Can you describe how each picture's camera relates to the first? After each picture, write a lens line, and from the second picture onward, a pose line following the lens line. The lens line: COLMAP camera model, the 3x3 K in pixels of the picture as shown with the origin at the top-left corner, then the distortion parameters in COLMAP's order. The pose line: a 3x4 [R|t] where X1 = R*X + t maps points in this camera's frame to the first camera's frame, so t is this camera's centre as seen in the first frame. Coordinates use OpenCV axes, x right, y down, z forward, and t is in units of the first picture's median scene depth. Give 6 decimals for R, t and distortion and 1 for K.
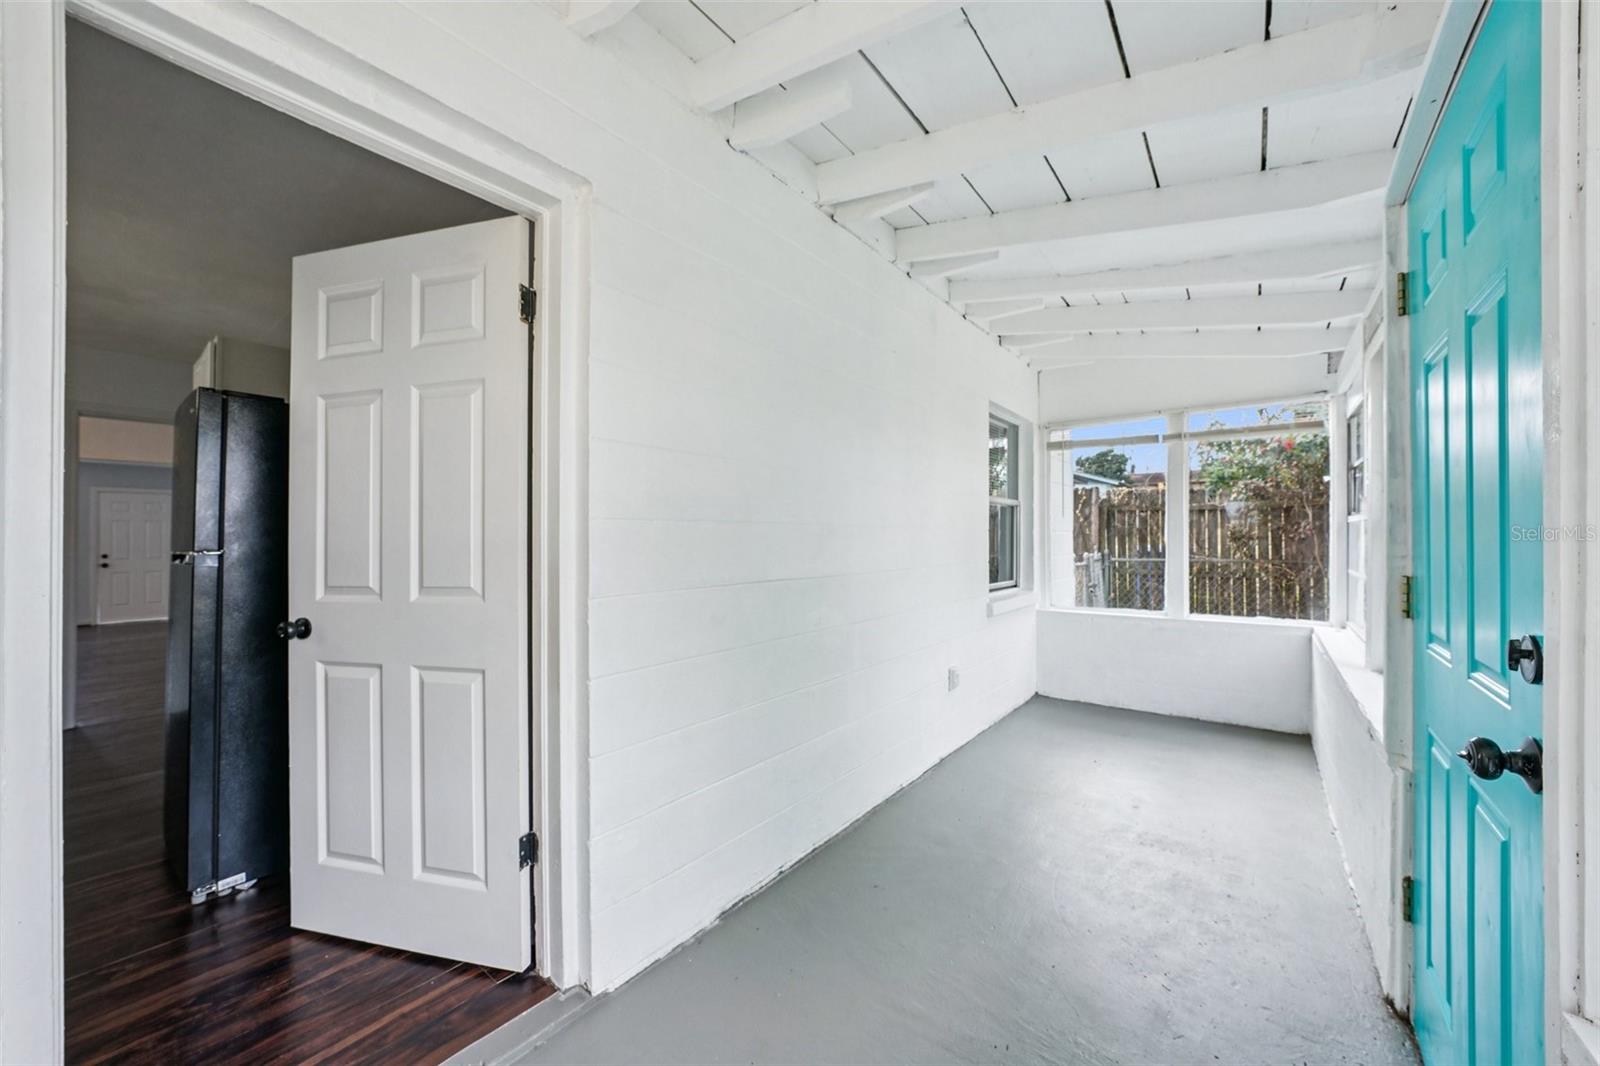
lens RADIAL K [[583.5, 0, 800.0], [0, 583.5, 533.0], [0, 0, 1]] dist [0.000101, 0.000130]
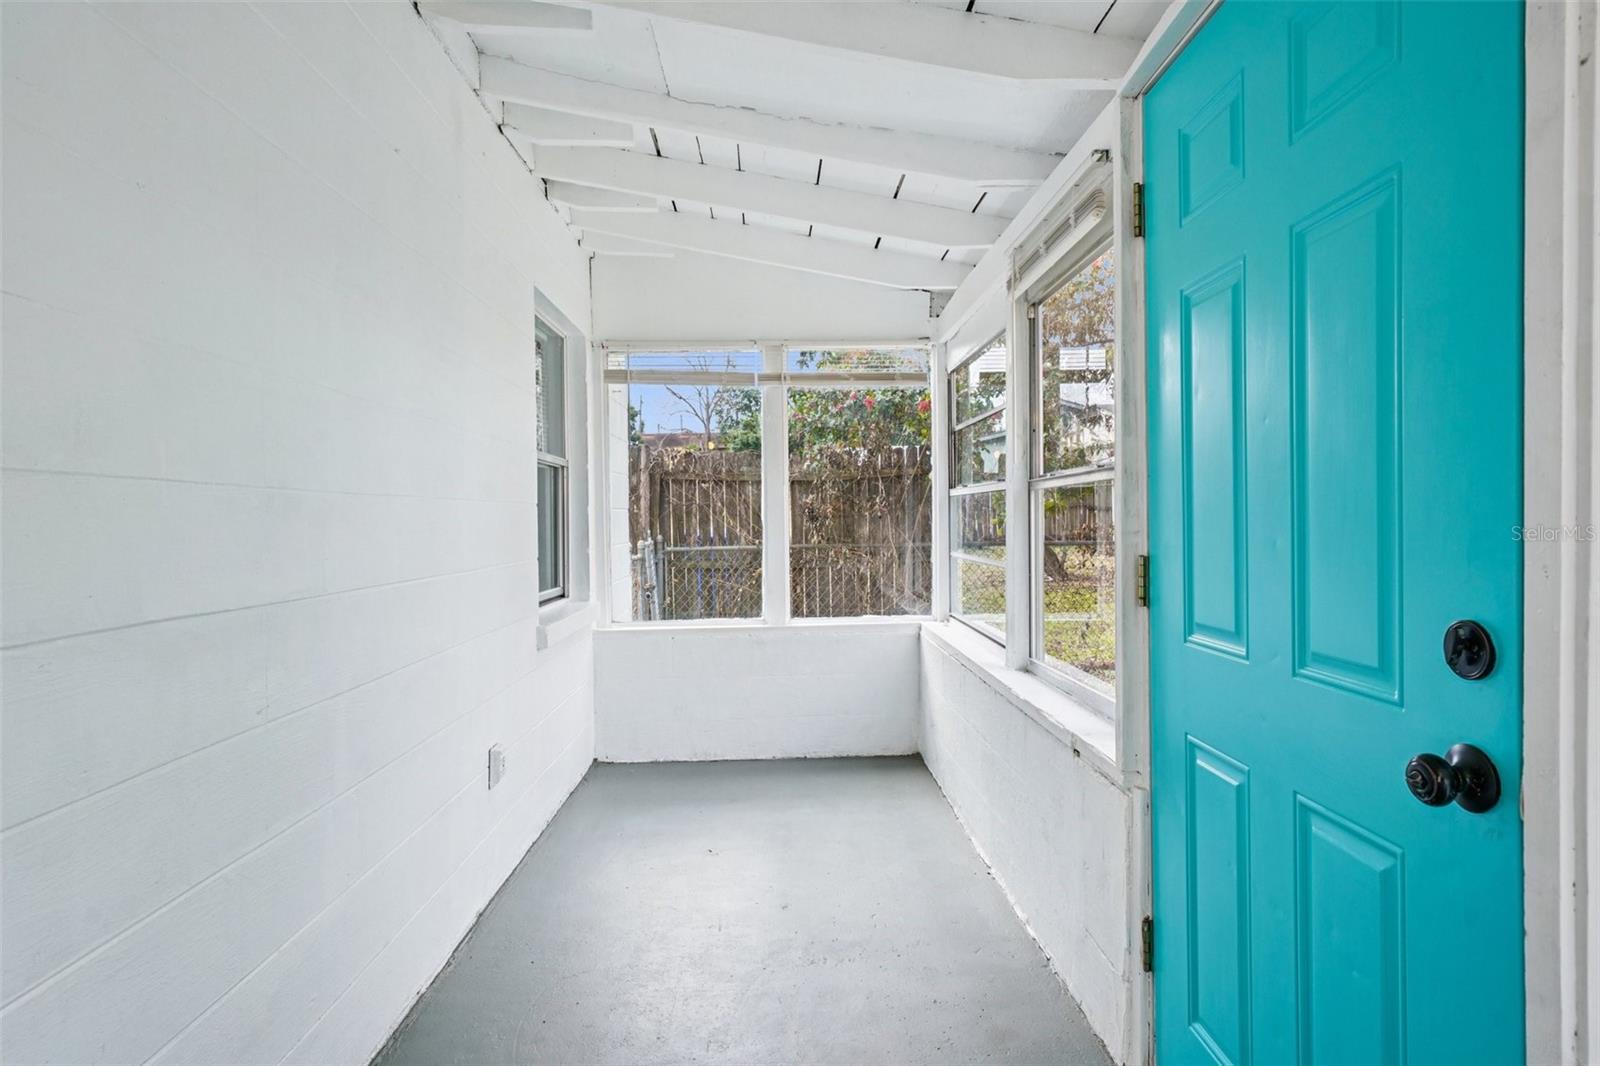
lens RADIAL K [[891.0, 0, 800.0], [0, 891.0, 533.0], [0, 0, 1]] dist [0.017304, -0.000928]
pose [[0.767728, -0.018066, 0.640522, -0.048673], [0.004672, 0.999734, 0.022597, 0.003853], [-0.640759, -0.014356, 0.767608, 0.117934]]
